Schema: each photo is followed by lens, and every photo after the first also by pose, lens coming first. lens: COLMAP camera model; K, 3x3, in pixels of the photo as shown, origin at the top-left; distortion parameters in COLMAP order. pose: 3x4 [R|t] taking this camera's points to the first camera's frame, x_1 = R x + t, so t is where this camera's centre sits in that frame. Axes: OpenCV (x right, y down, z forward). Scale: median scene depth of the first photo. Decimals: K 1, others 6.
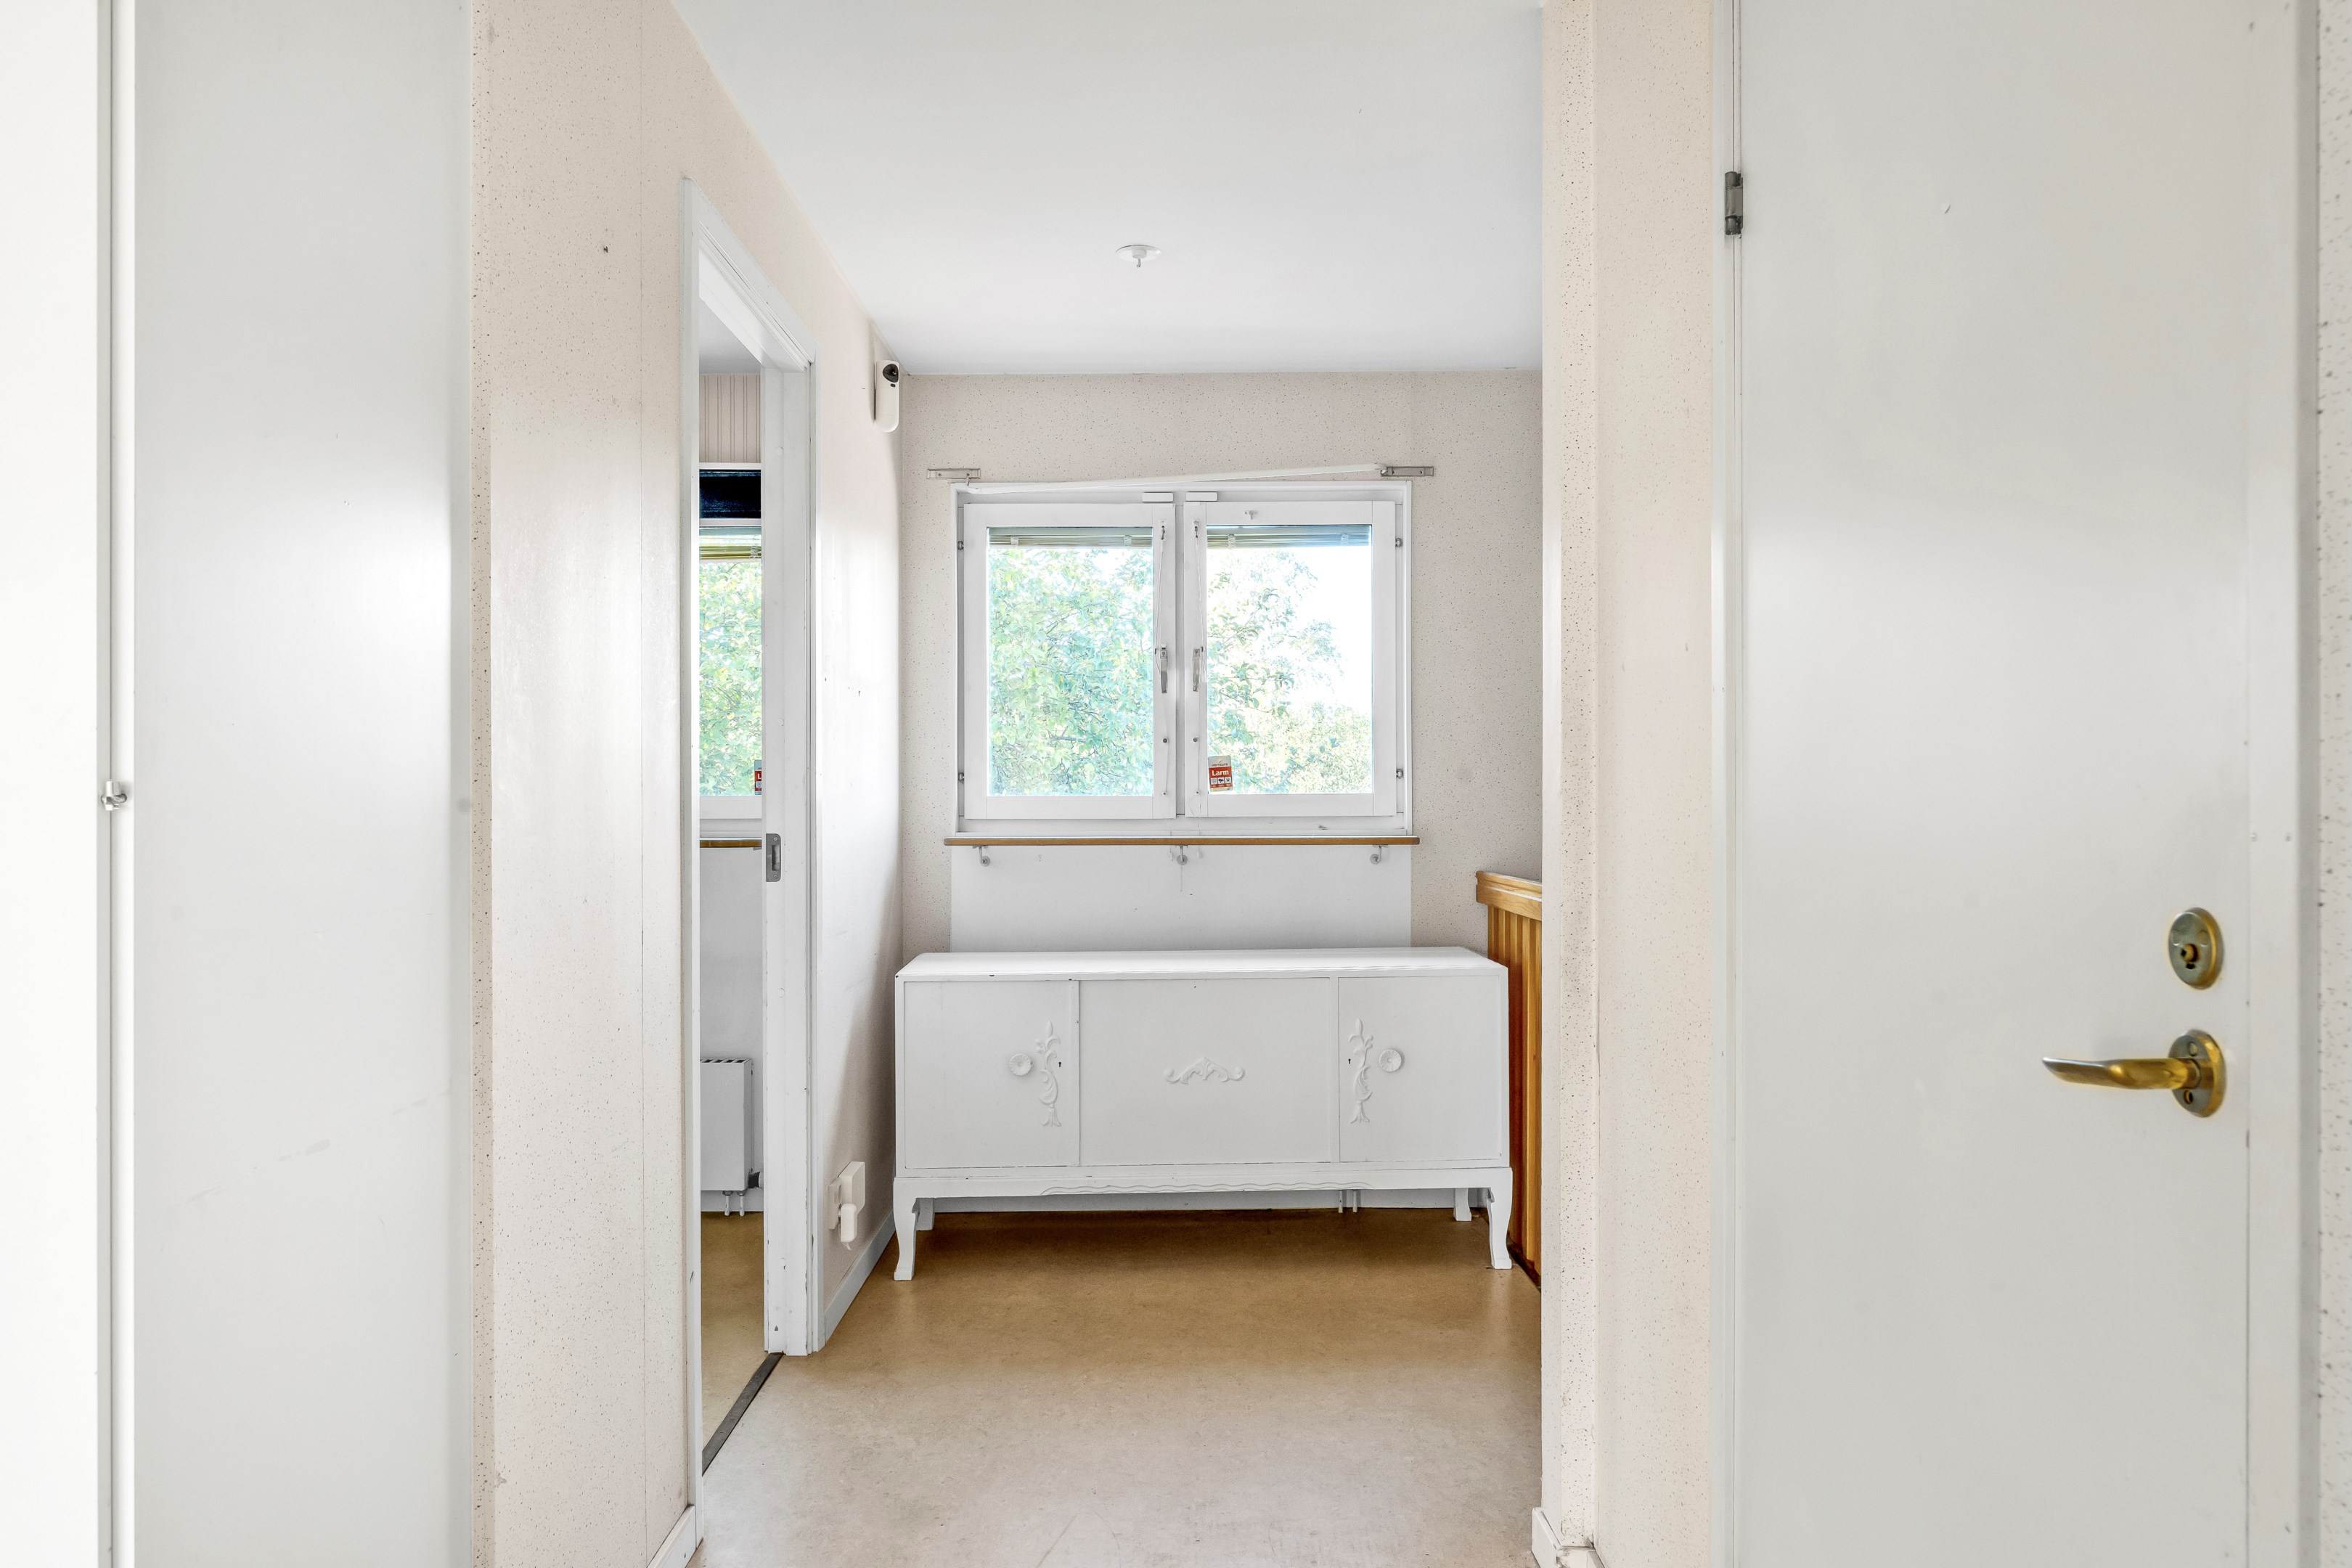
lens RADIAL K [[1587.6, 0, 1172.9], [0, 1587.6, 788.2], [0, 0, 1]] dist [0.008402, 0.000676]
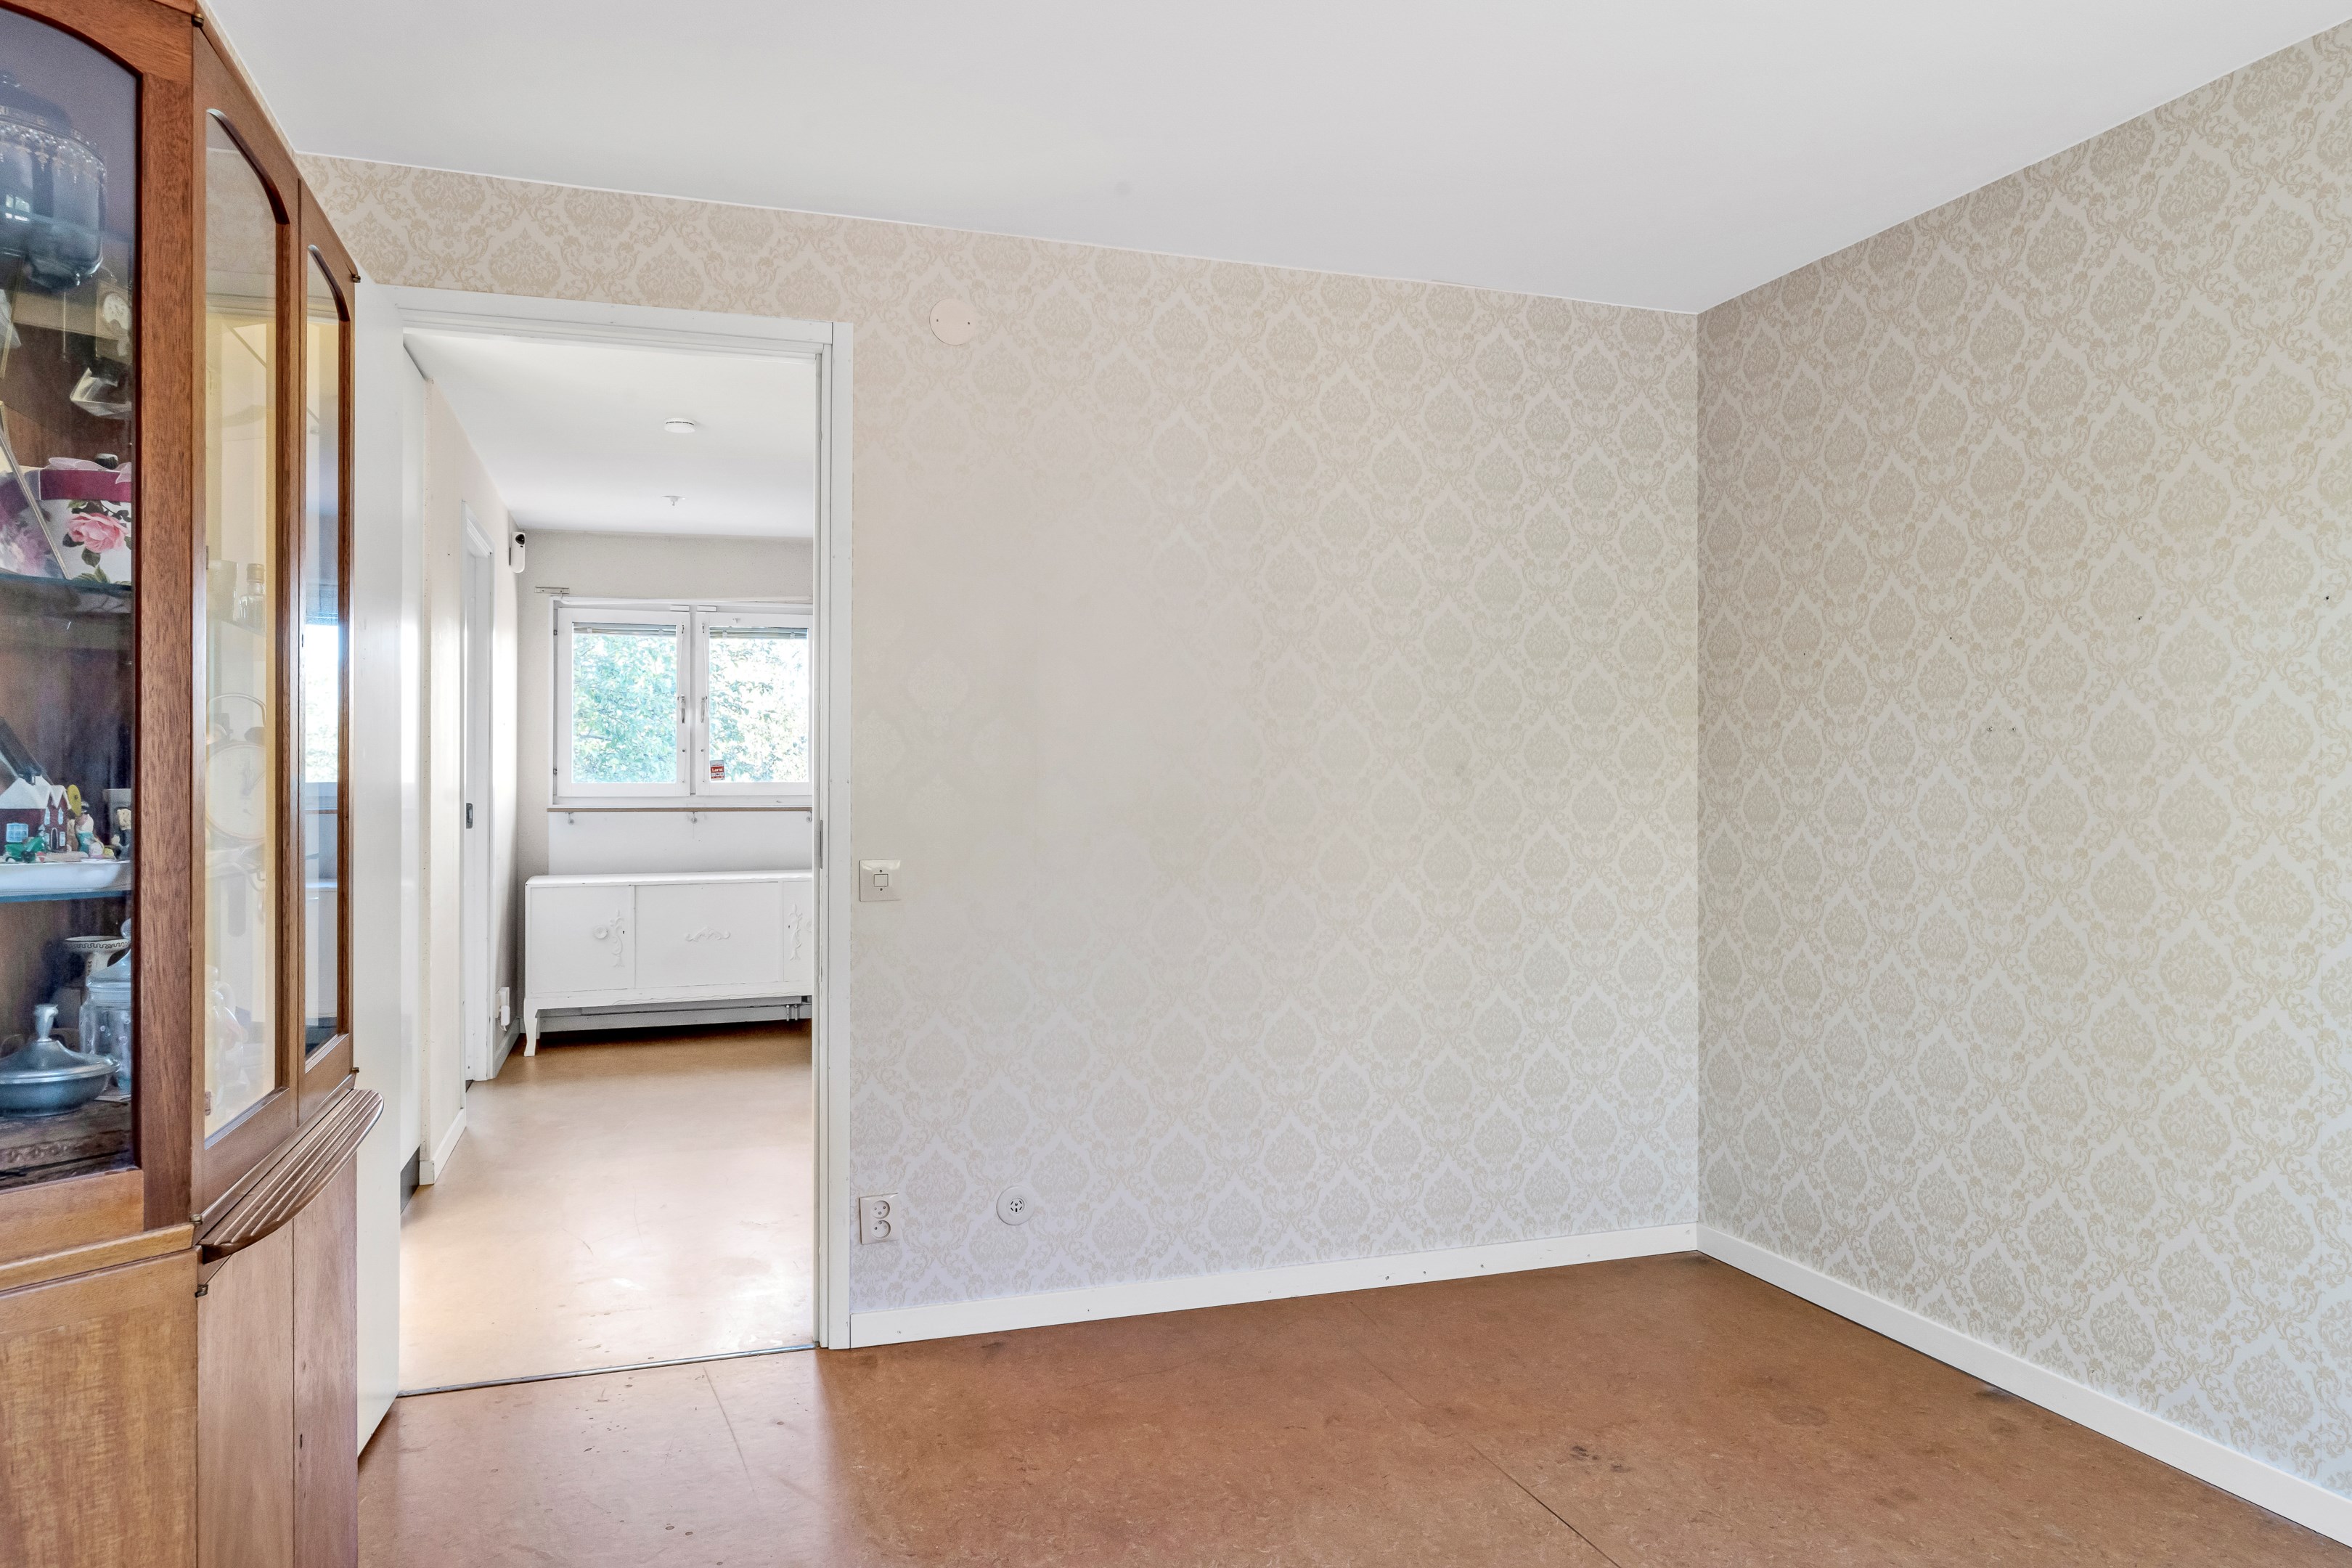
lens RADIAL K [[1587.6, 0, 1174.4], [0, 1587.6, 778.7], [0, 0, 1]] dist [0.008402, 0.000676]
pose [[0.952430, 0.004140, 0.304731, -0.022826], [-0.005864, 0.999972, 0.004740, -0.011083], [-0.304702, -0.006301, 0.952427, -0.791927]]
